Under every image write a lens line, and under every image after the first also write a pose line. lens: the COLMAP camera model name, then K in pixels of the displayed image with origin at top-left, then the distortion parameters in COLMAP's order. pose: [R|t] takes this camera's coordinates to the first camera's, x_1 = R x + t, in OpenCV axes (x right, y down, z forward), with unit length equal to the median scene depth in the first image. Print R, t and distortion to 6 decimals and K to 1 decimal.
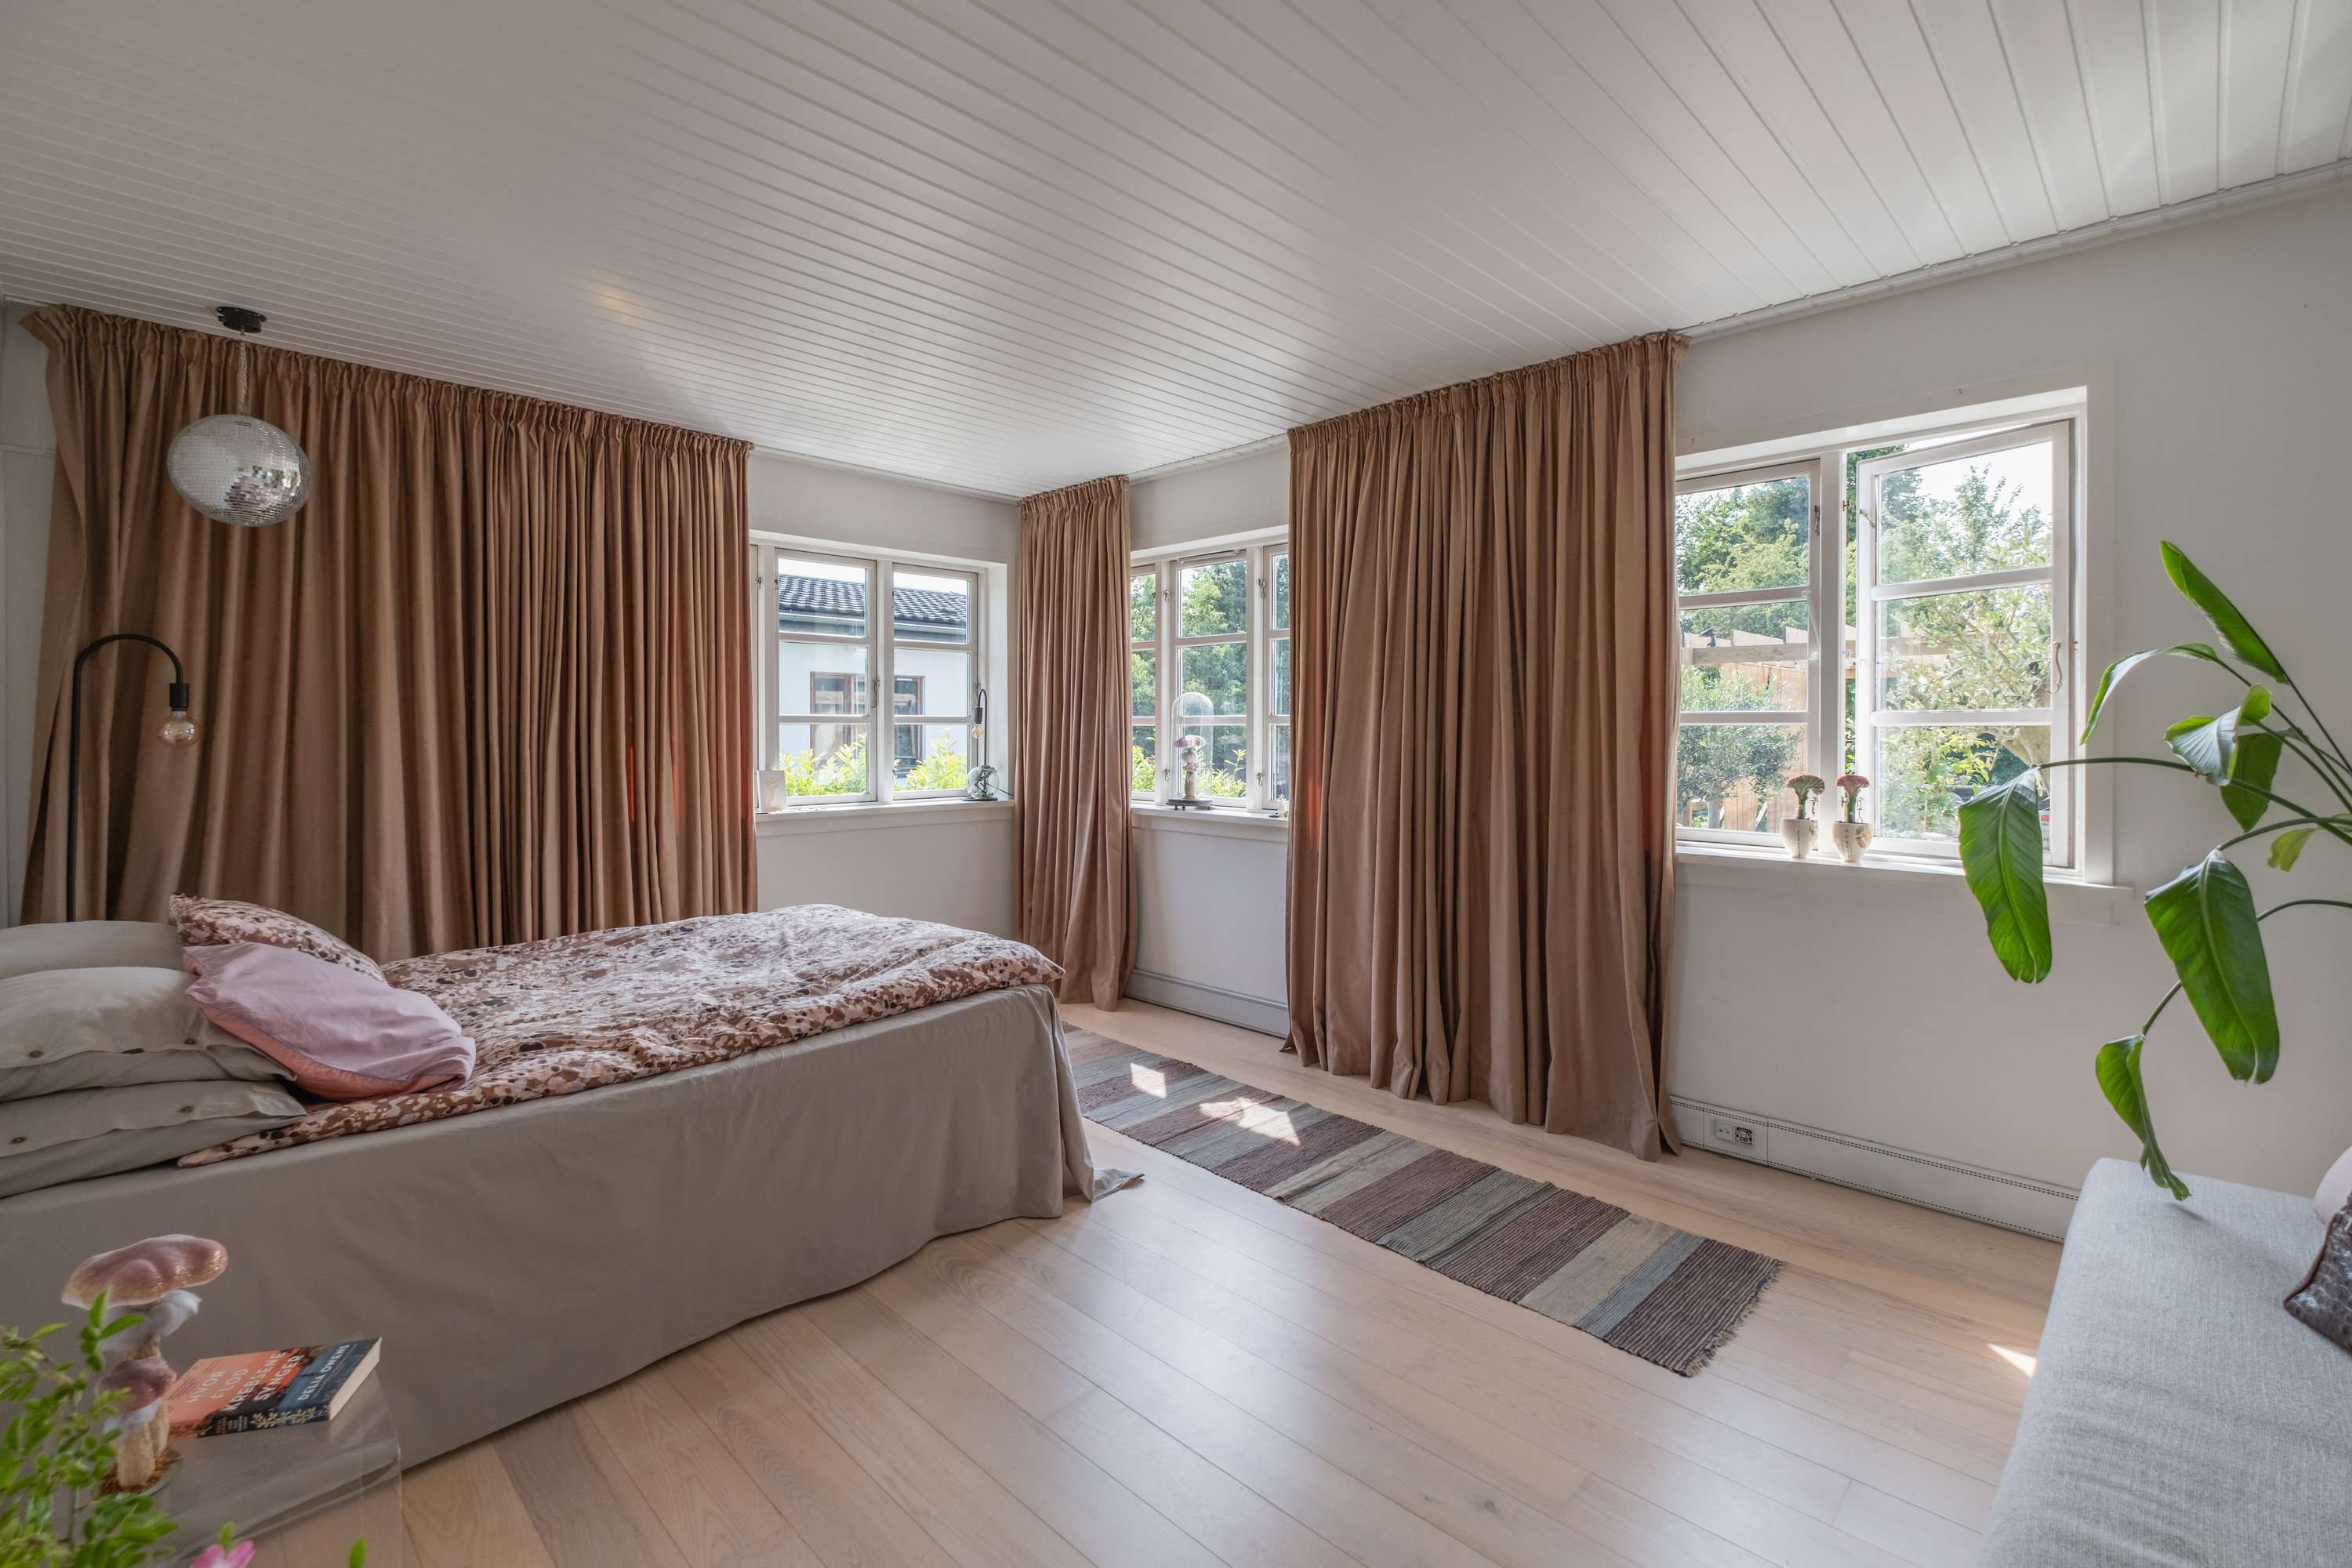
lens RADIAL K [[1047.9, 0, 1176.5], [0, 1047.9, 756.2], [0, 0, 1]] dist [-0.001219, -0.000507]
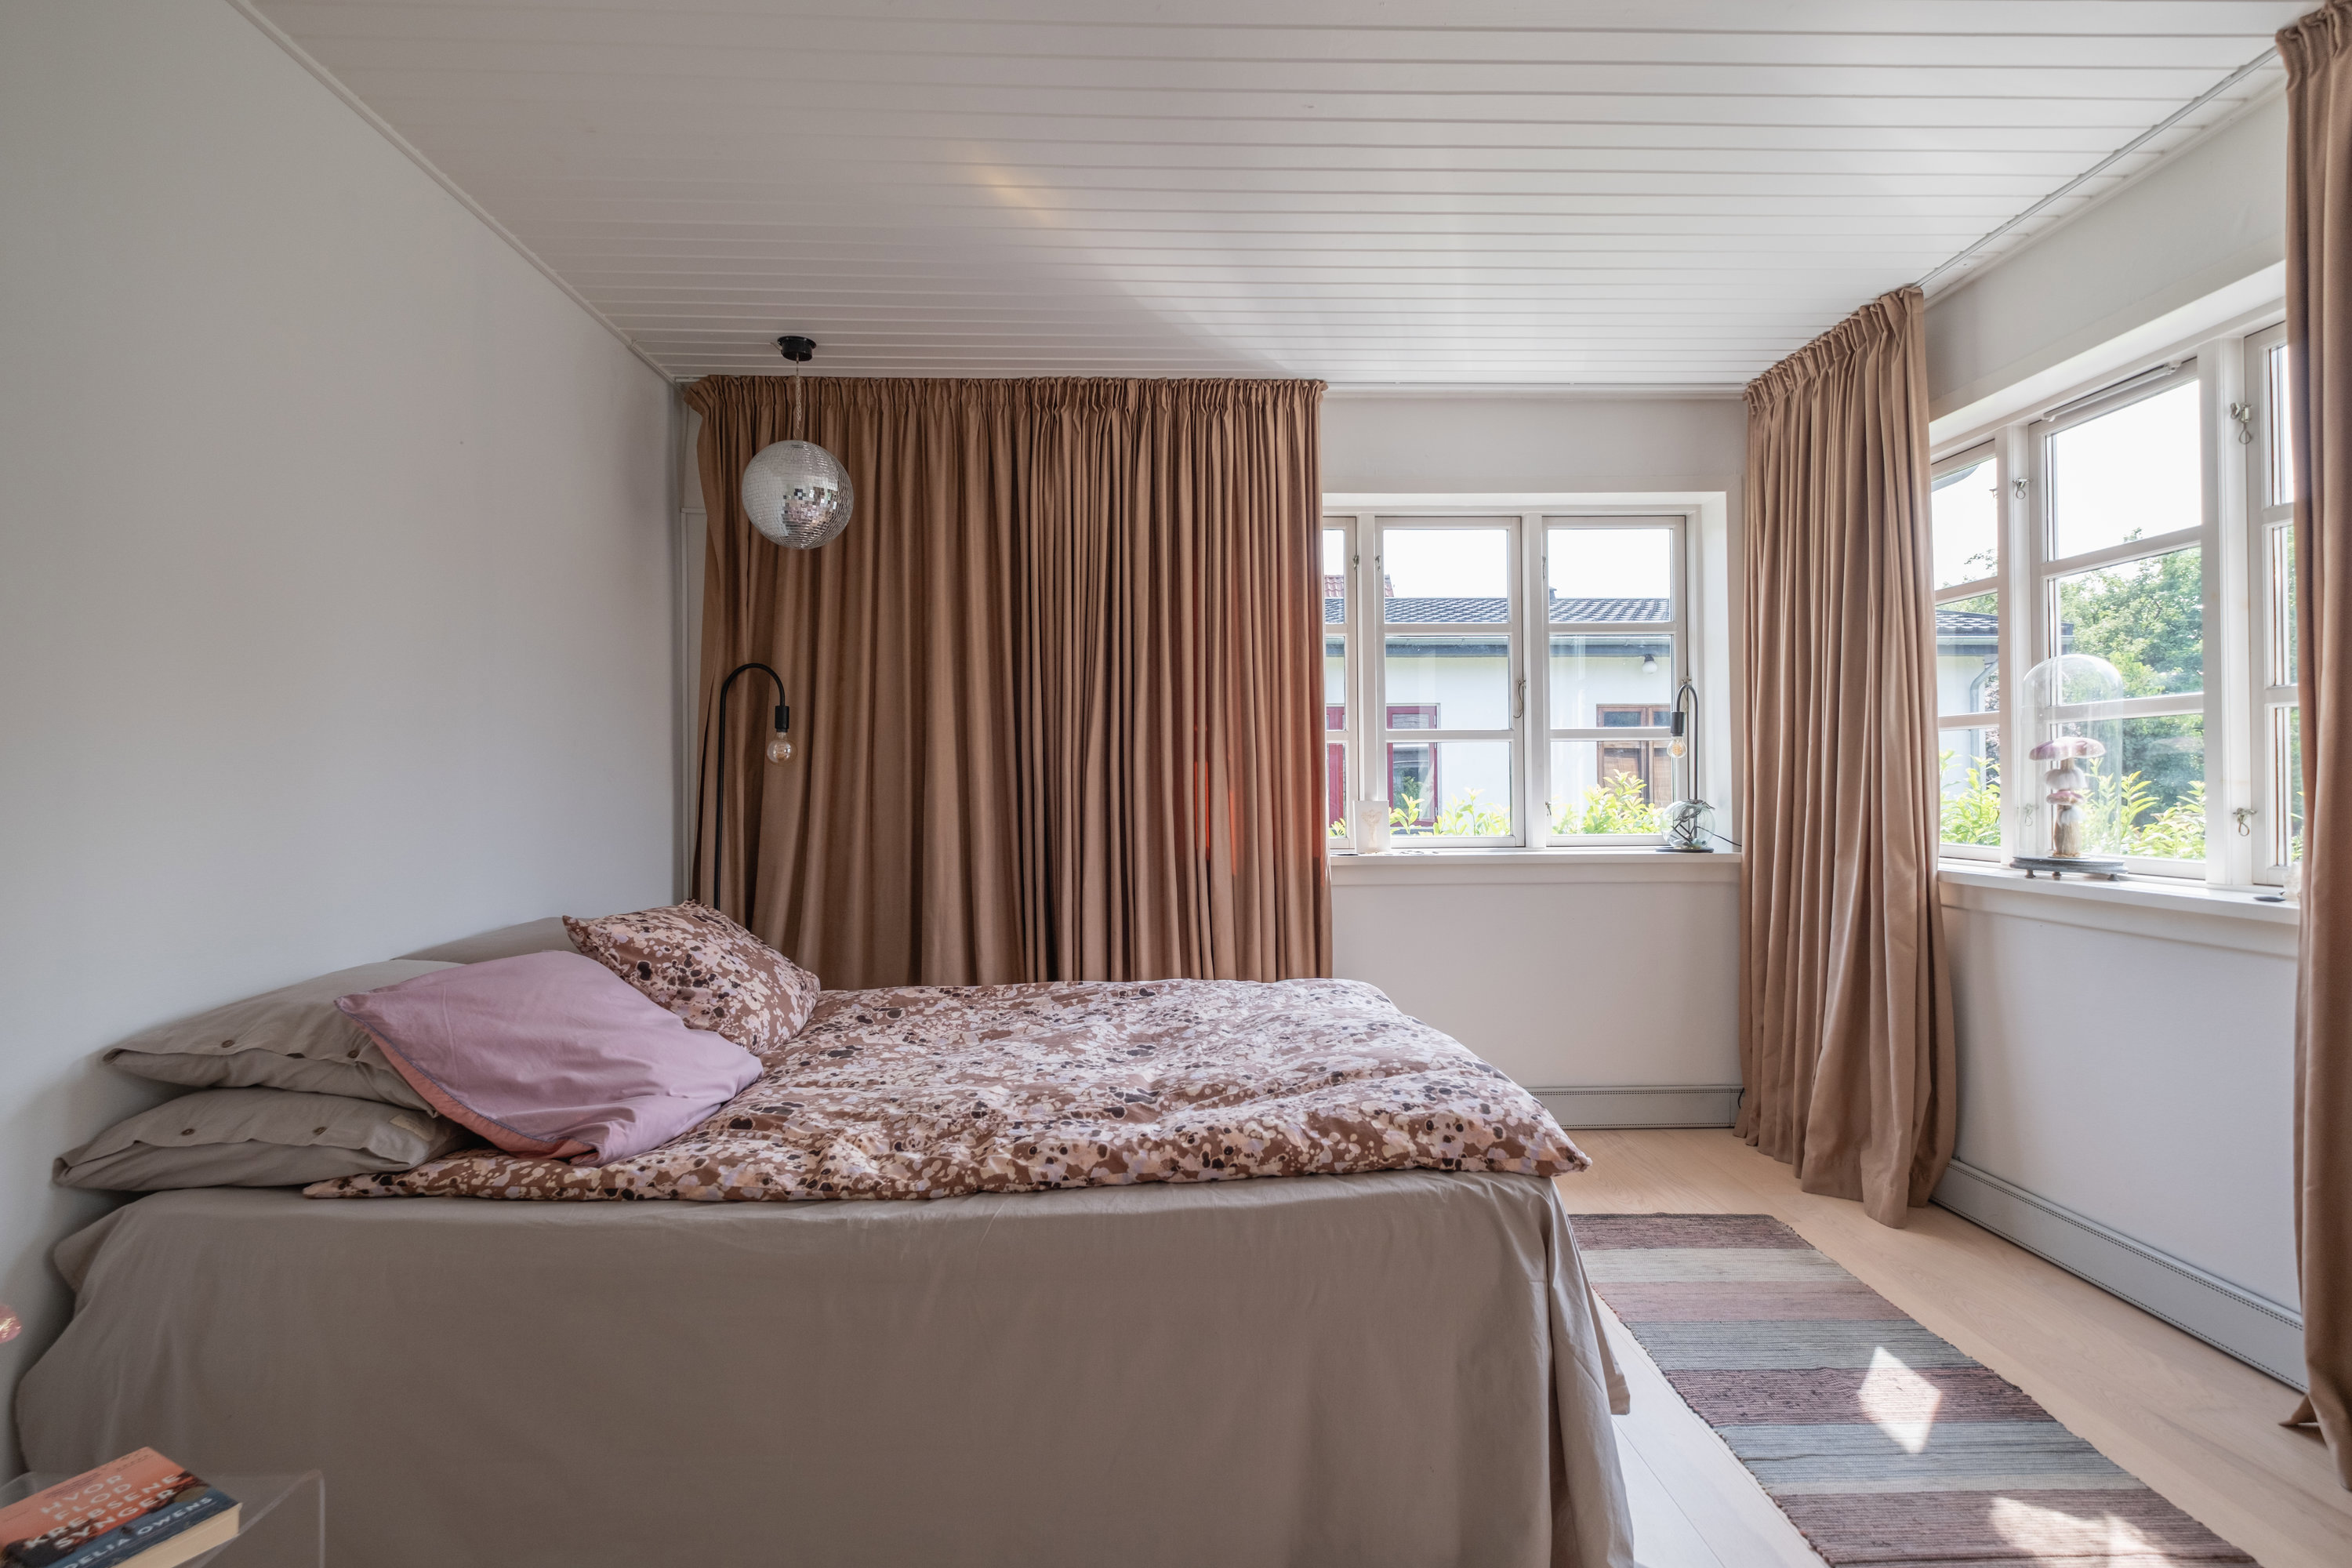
lens RADIAL K [[1115.9, 0, 1176.0], [0, 1115.9, 784.0], [0, 0, 1]] dist [0.009887, -0.008493]
pose [[0.717970, -0.009654, -0.696007, 0.113696], [-0.009260, 0.999683, -0.023418, 0.028471], [0.696012, 0.023258, 0.717653, 0.390579]]
